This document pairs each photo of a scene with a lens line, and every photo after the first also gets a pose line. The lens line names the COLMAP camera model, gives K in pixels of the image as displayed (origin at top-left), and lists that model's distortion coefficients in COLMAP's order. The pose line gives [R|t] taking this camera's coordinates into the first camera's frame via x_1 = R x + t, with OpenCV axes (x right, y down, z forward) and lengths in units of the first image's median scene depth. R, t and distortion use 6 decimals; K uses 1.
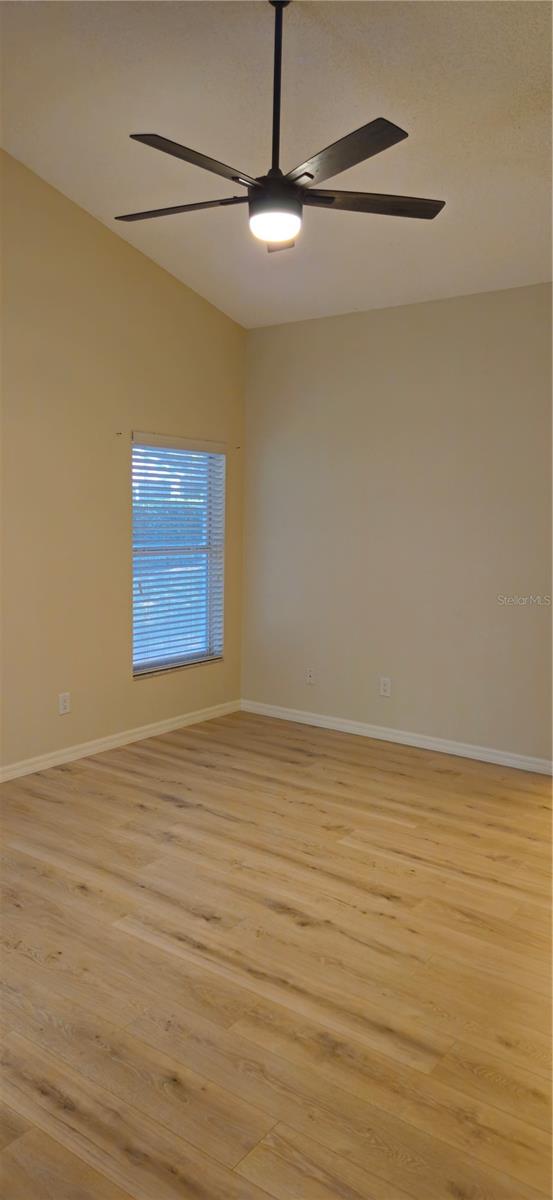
lens RADIAL K [[803.6, 0, 276.5], [0, 803.6, 600.0], [0, 0, 1]] dist [0.074533, -0.071805]
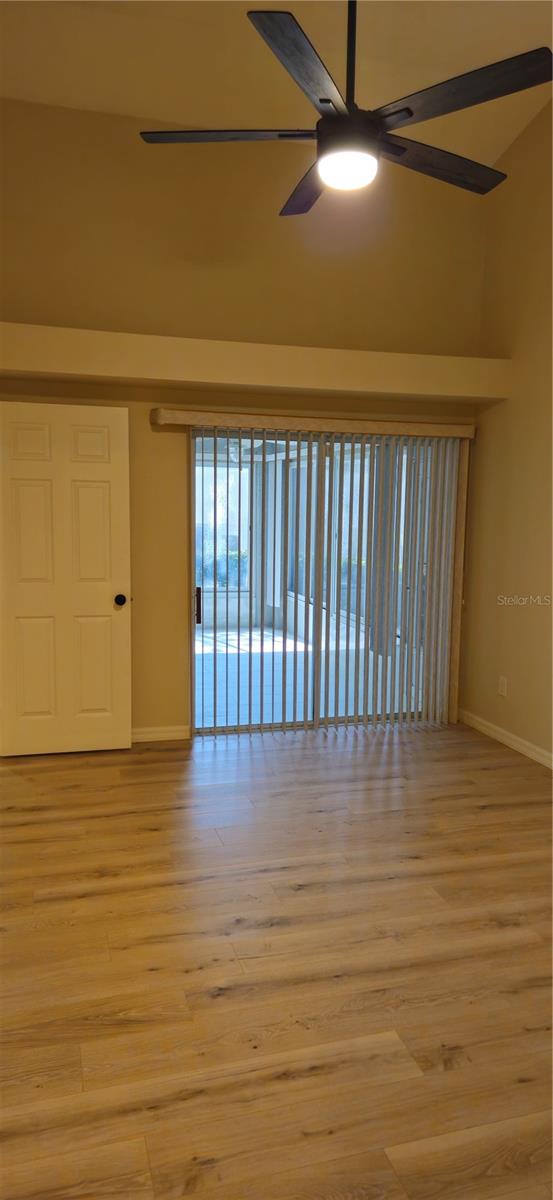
lens RADIAL K [[803.6, 0, 276.5], [0, 803.6, 600.0], [0, 0, 1]] dist [0.074533, -0.071805]
pose [[-0.607688, 0.073880, -0.790732, 0.730531], [-0.112961, 0.977500, 0.178142, -0.156022], [0.786101, 0.197576, -0.585670, 1.486411]]
